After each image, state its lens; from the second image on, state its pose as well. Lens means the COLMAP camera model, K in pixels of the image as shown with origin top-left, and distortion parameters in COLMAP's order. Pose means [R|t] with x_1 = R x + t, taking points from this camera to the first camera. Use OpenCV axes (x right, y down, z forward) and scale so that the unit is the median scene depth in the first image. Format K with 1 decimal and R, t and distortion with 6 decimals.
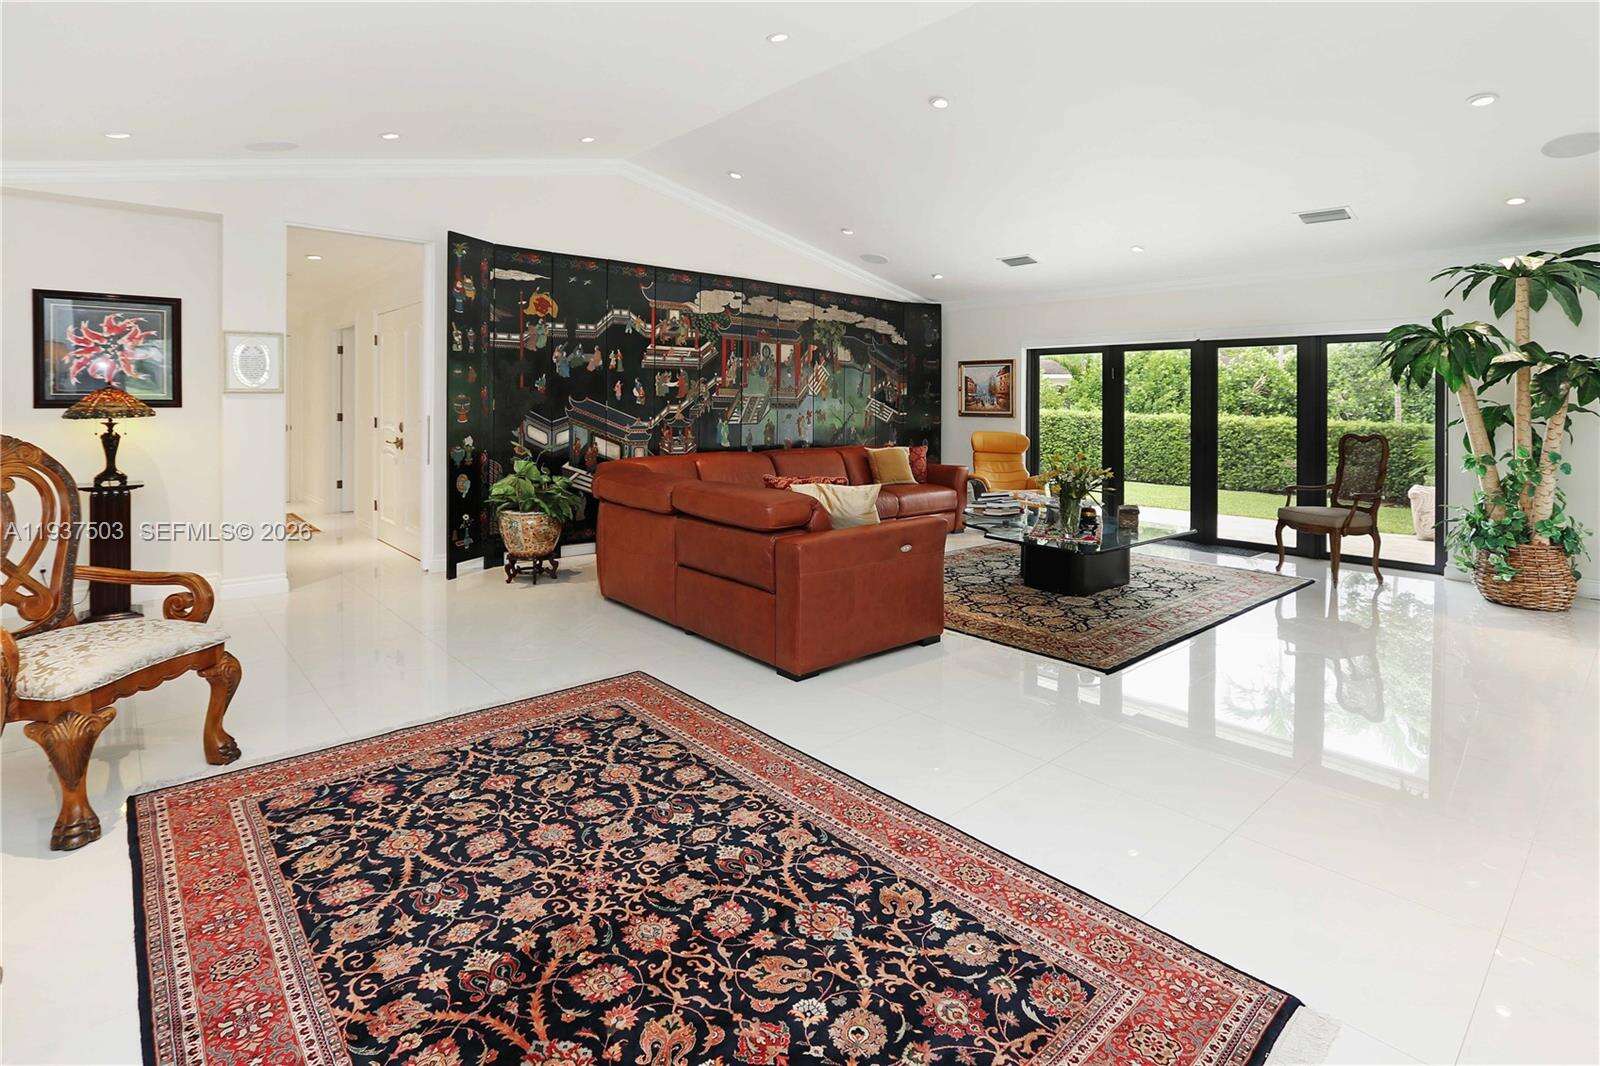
lens RADIAL K [[787.3, 0, 792.0], [0, 787.3, 430.5], [0, 0, 1]] dist [-0.012687, 0.001513]
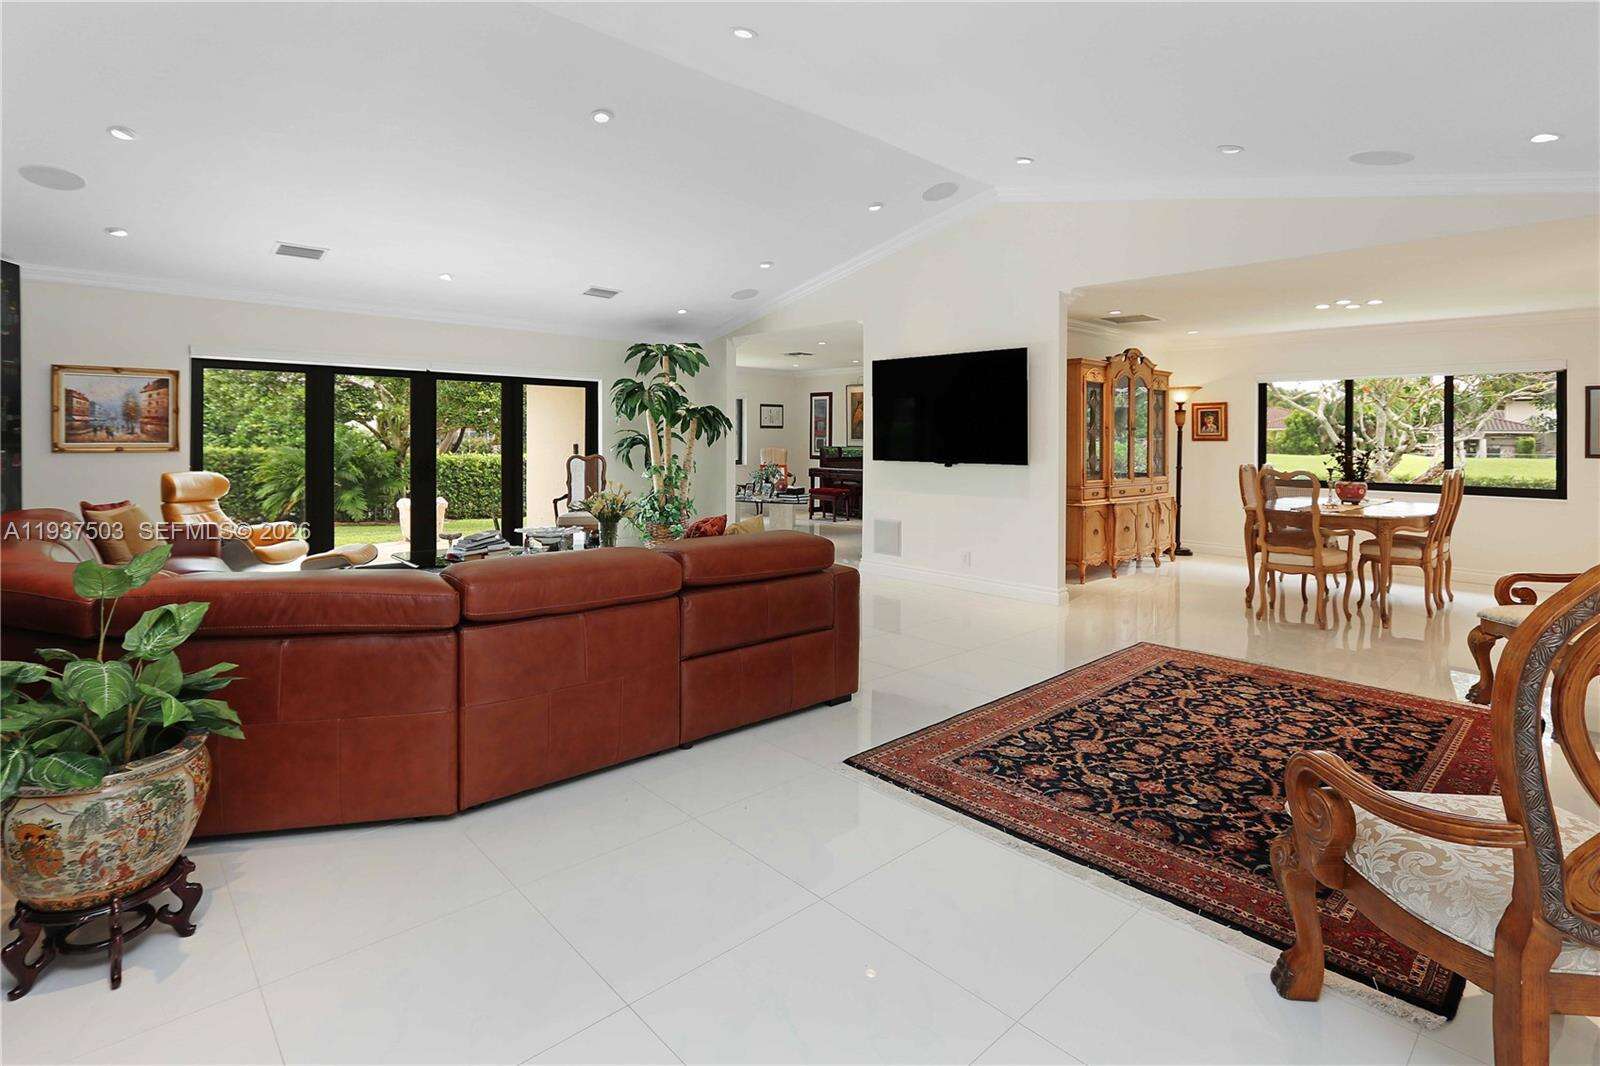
lens RADIAL K [[787.3, 0, 792.0], [0, 787.3, 430.5], [0, 0, 1]] dist [-0.012687, 0.001513]
pose [[-0.019459, -0.002793, 0.999807, -0.605022], [0.029297, 0.999565, 0.003363, -0.029912], [-0.999381, 0.029357, -0.019369, 0.624754]]
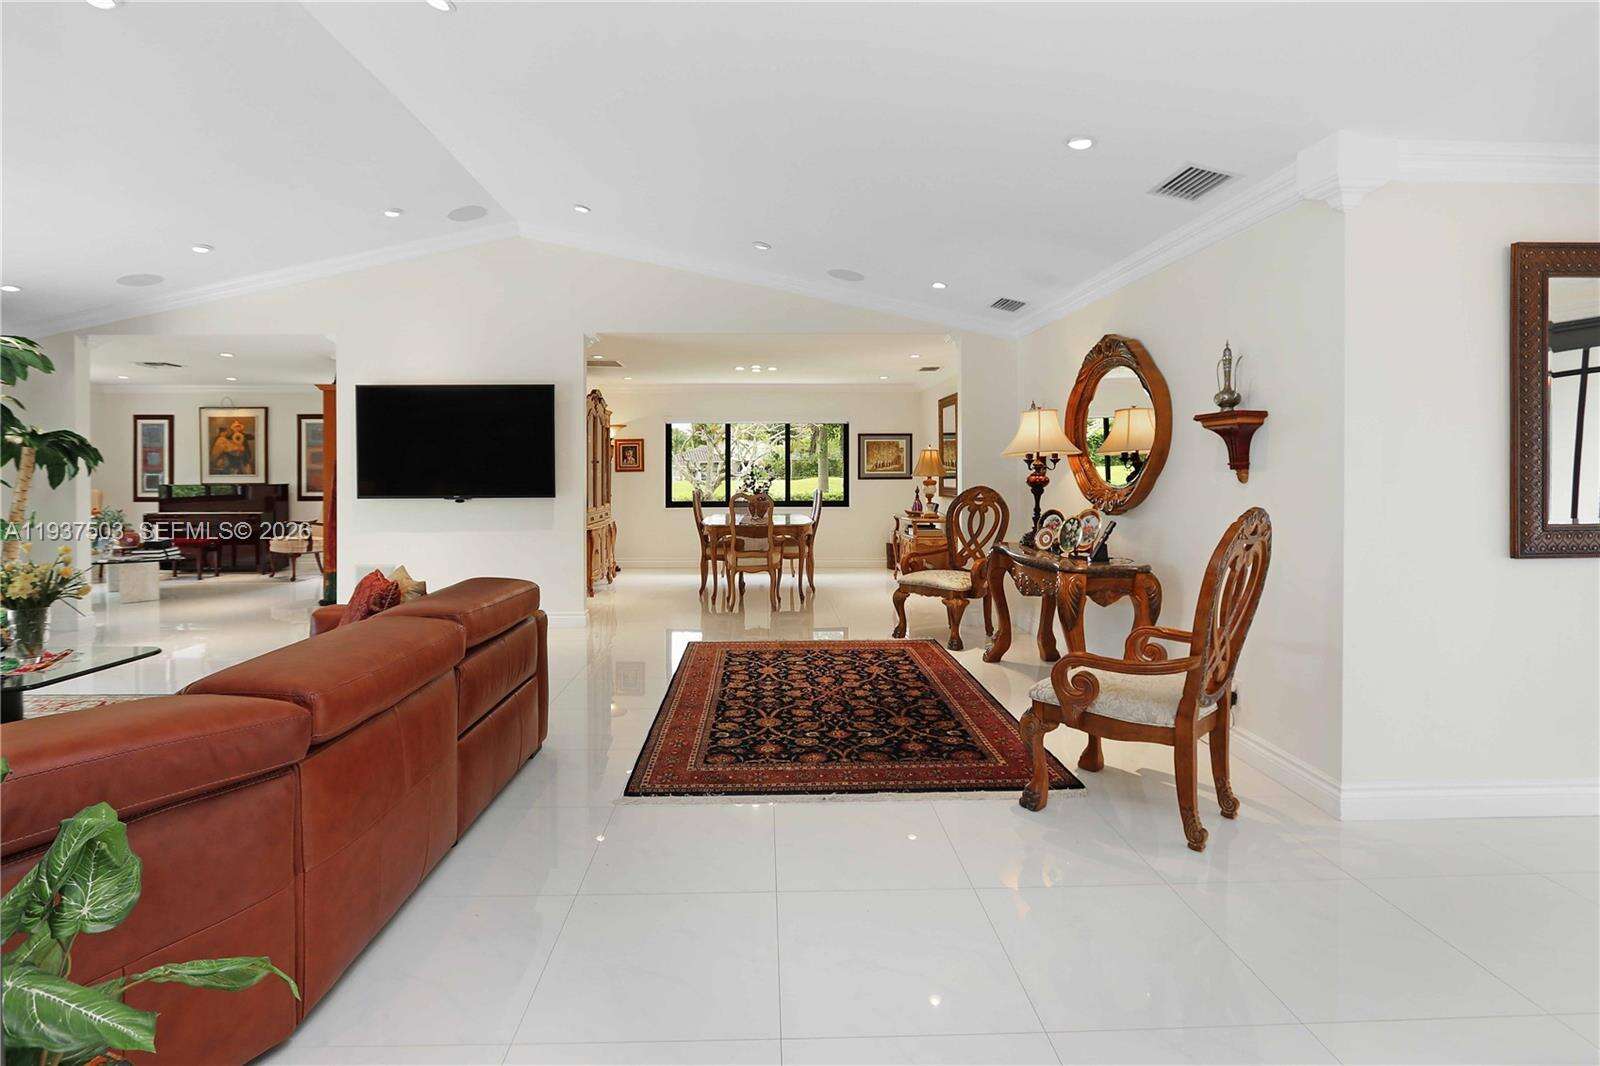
lens RADIAL K [[771.3, 0, 787.5], [0, 771.3, 466.5], [0, 0, 1]] dist [-0.019526, 0.000318]
pose [[-0.770352, -0.005692, 0.637593, -0.501714], [0.019267, 0.999296, 0.032200, -0.041433], [-0.637327, 0.037090, -0.769700, 0.888631]]
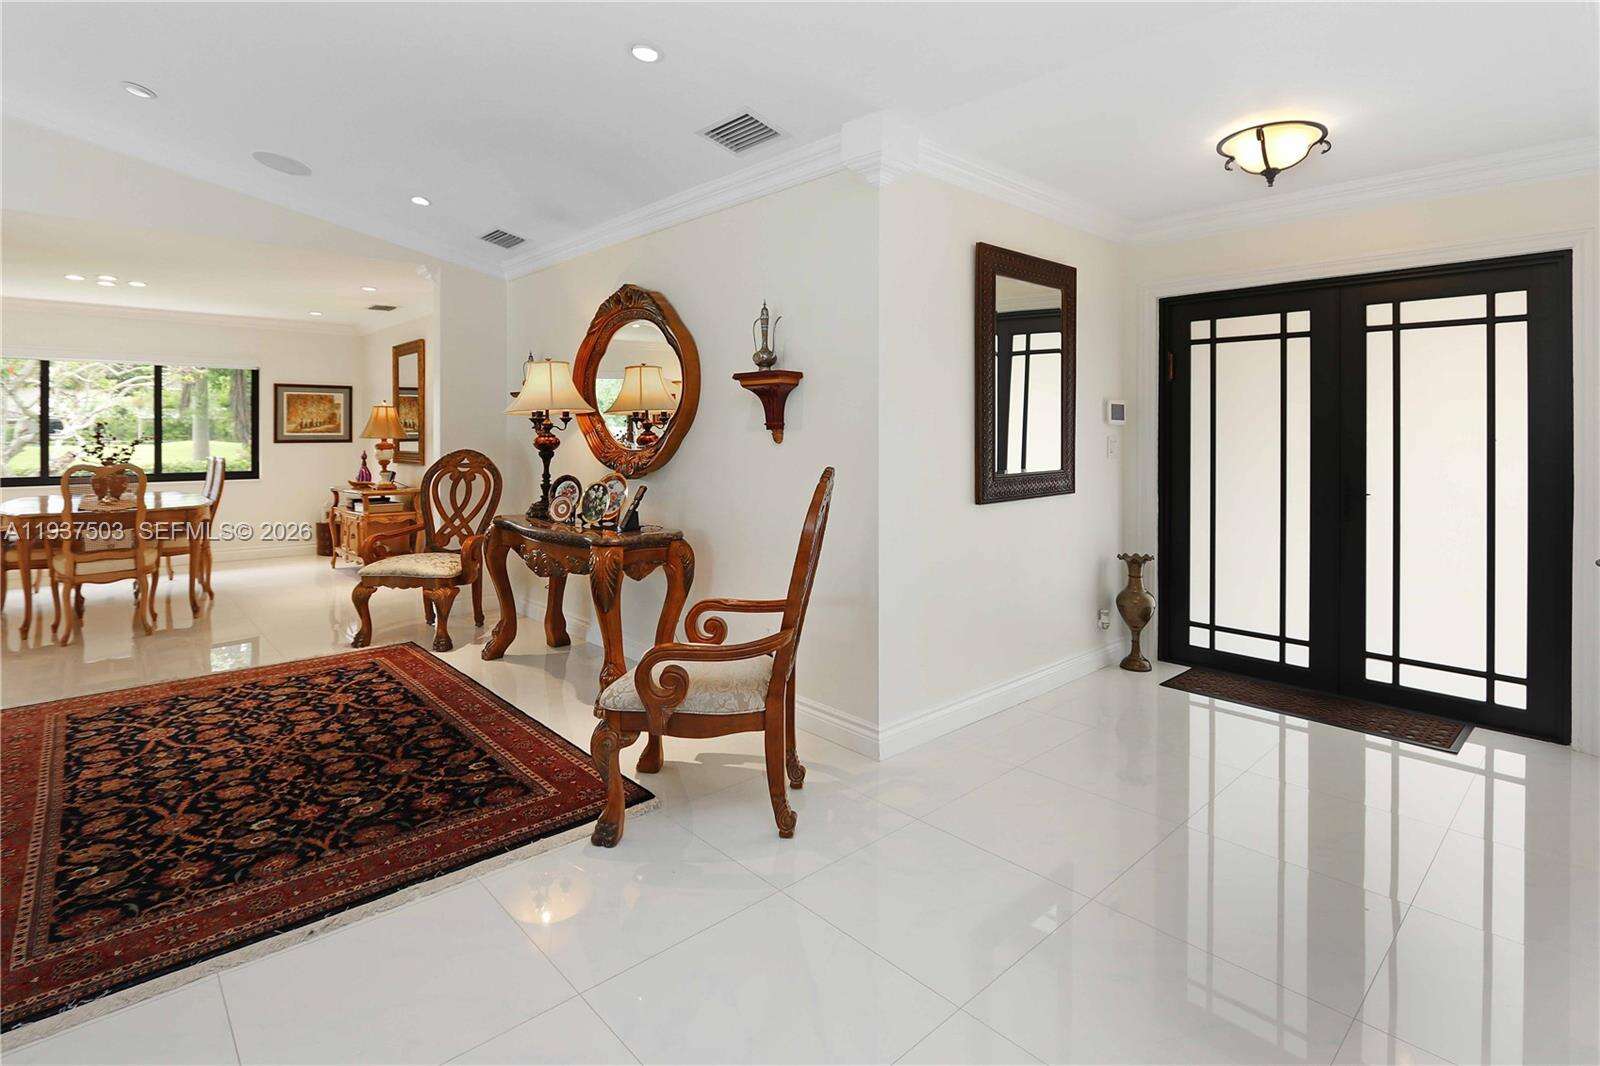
lens RADIAL K [[787.3, 0, 792.0], [0, 787.3, 430.5], [0, 0, 1]] dist [-0.012687, 0.001513]
pose [[-0.999855, -0.010514, -0.013391, -0.403639], [-0.011009, 0.999237, 0.037479, -0.036144], [0.012986, 0.037621, -0.999208, 0.824227]]
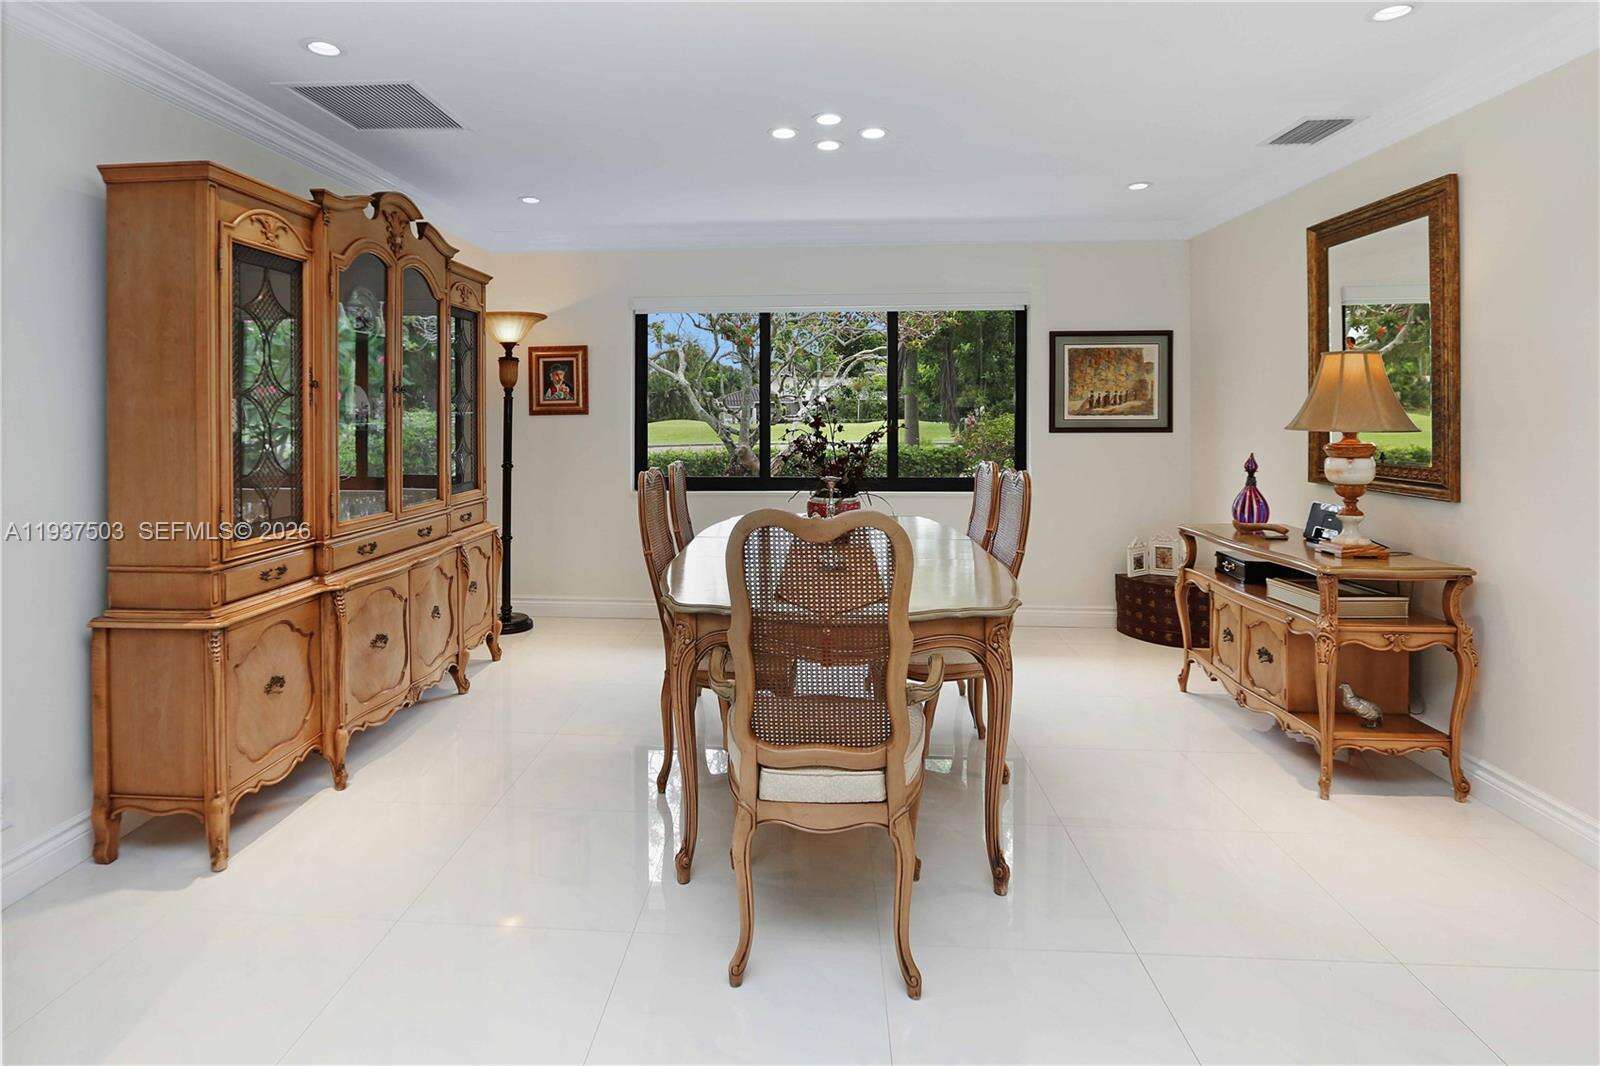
lens RADIAL K [[811.6, 0, 780.1], [0, 811.6, 414.3], [0, 0, 1]] dist [-0.004432, -0.000120]
pose [[-0.714135, -0.011192, 0.699919, 0.065392], [0.021437, 0.999054, 0.037848, -0.010954], [-0.699680, 0.042033, -0.713219, 0.271494]]
